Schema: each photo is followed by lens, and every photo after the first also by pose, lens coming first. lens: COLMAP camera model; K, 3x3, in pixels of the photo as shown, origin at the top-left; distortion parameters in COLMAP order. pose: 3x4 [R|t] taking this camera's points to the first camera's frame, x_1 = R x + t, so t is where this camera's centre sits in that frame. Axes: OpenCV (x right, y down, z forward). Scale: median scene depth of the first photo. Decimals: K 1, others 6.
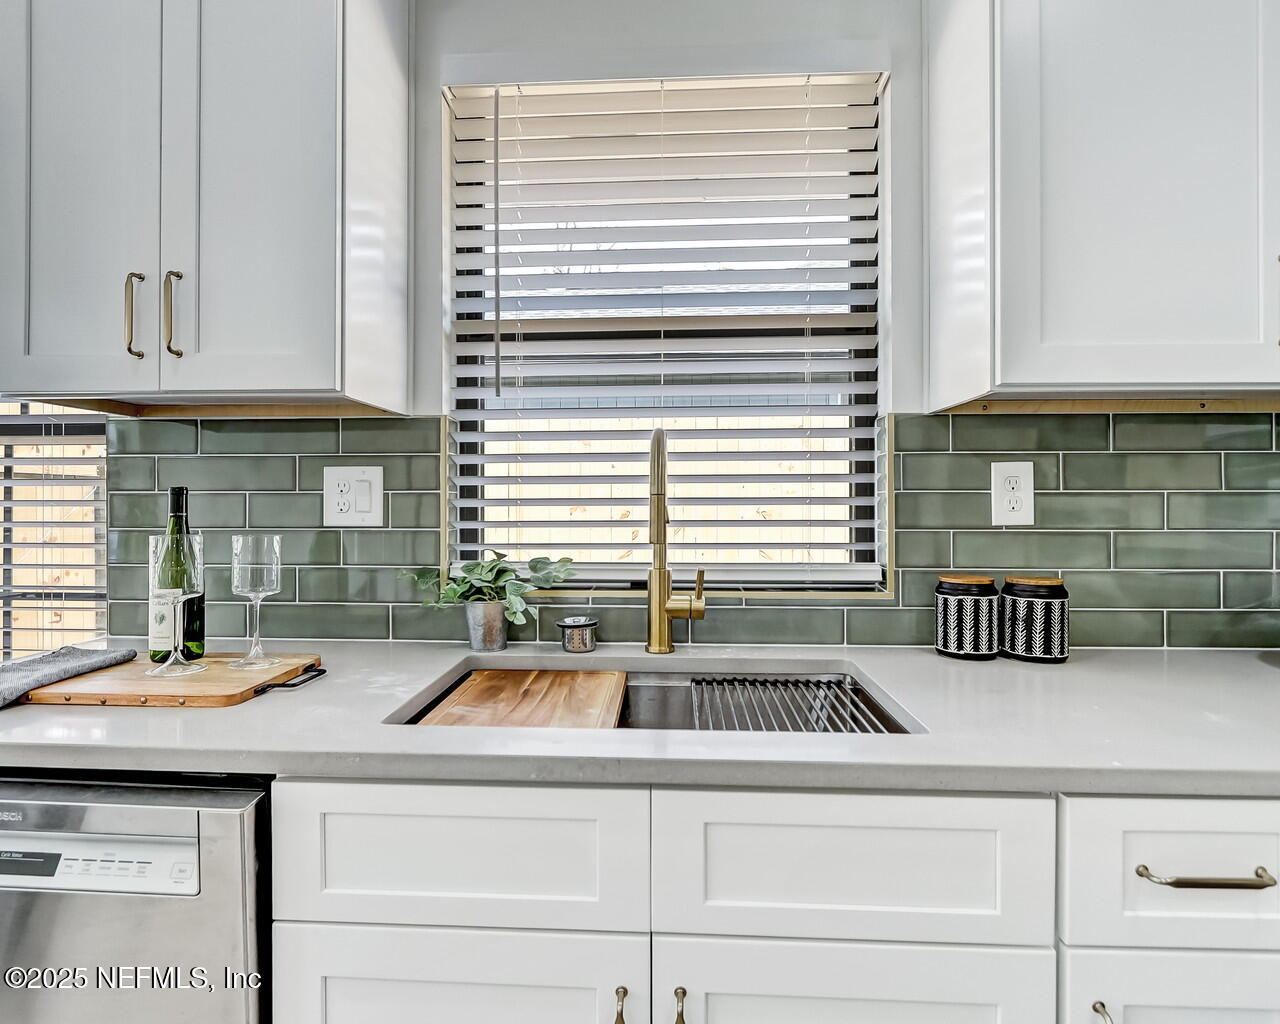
lens RADIAL K [[710.1, 0, 636.3], [0, 710.1, 506.9], [0, 0, 1]] dist [0.006395, 0.000500]
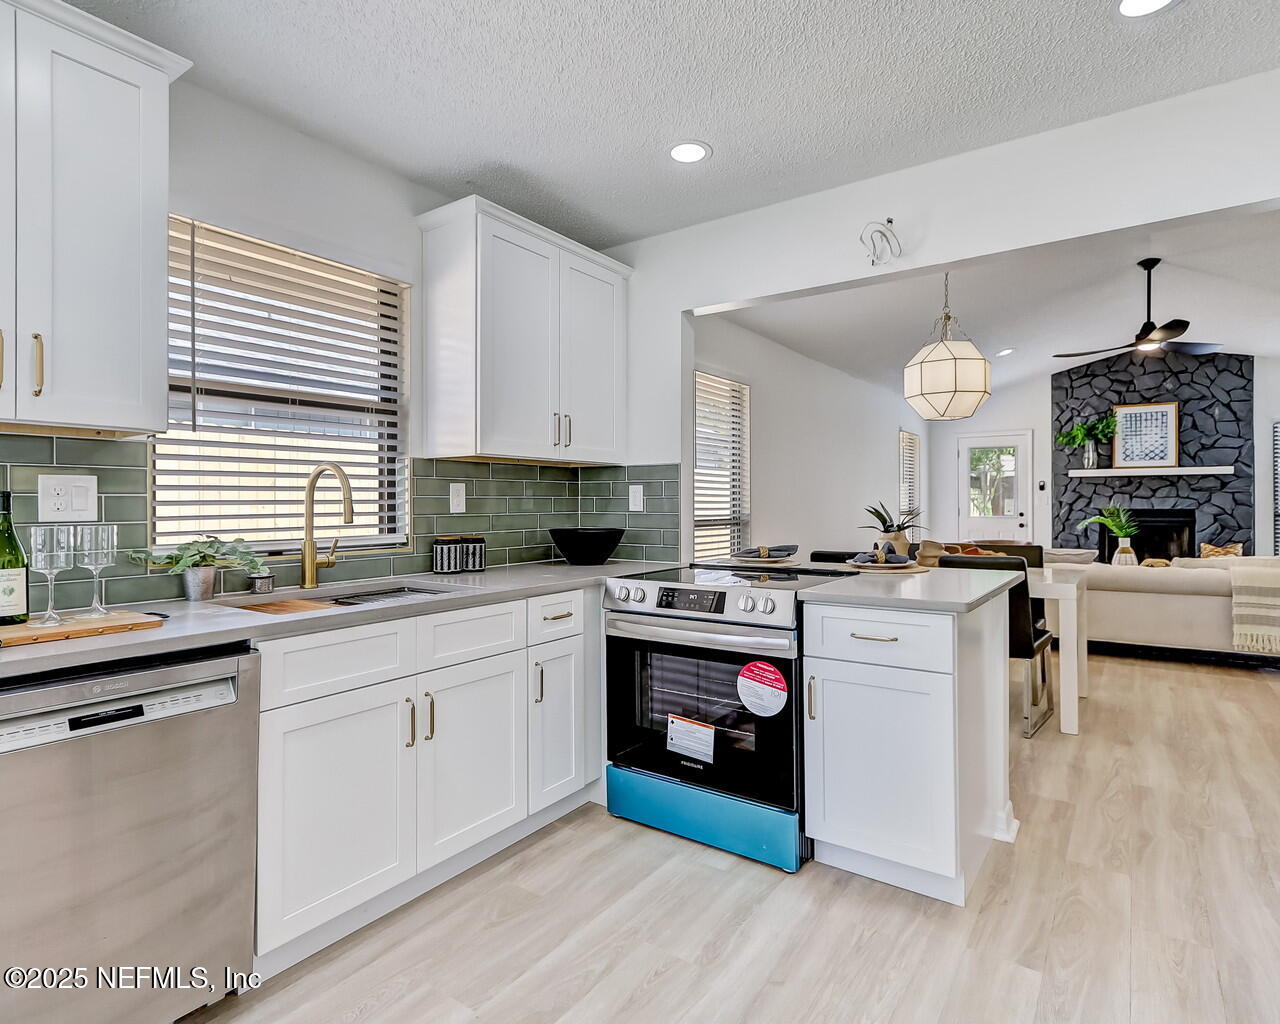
lens RADIAL K [[710.1, 0, 635.4], [0, 710.1, 498.7], [0, 0, 1]] dist [0.006395, 0.000500]
pose [[0.519949, 0.002758, 0.854193, -1.039430], [0.007972, 0.999936, -0.008081, 0.004573], [-0.854160, 0.011011, 0.519893, -0.586499]]
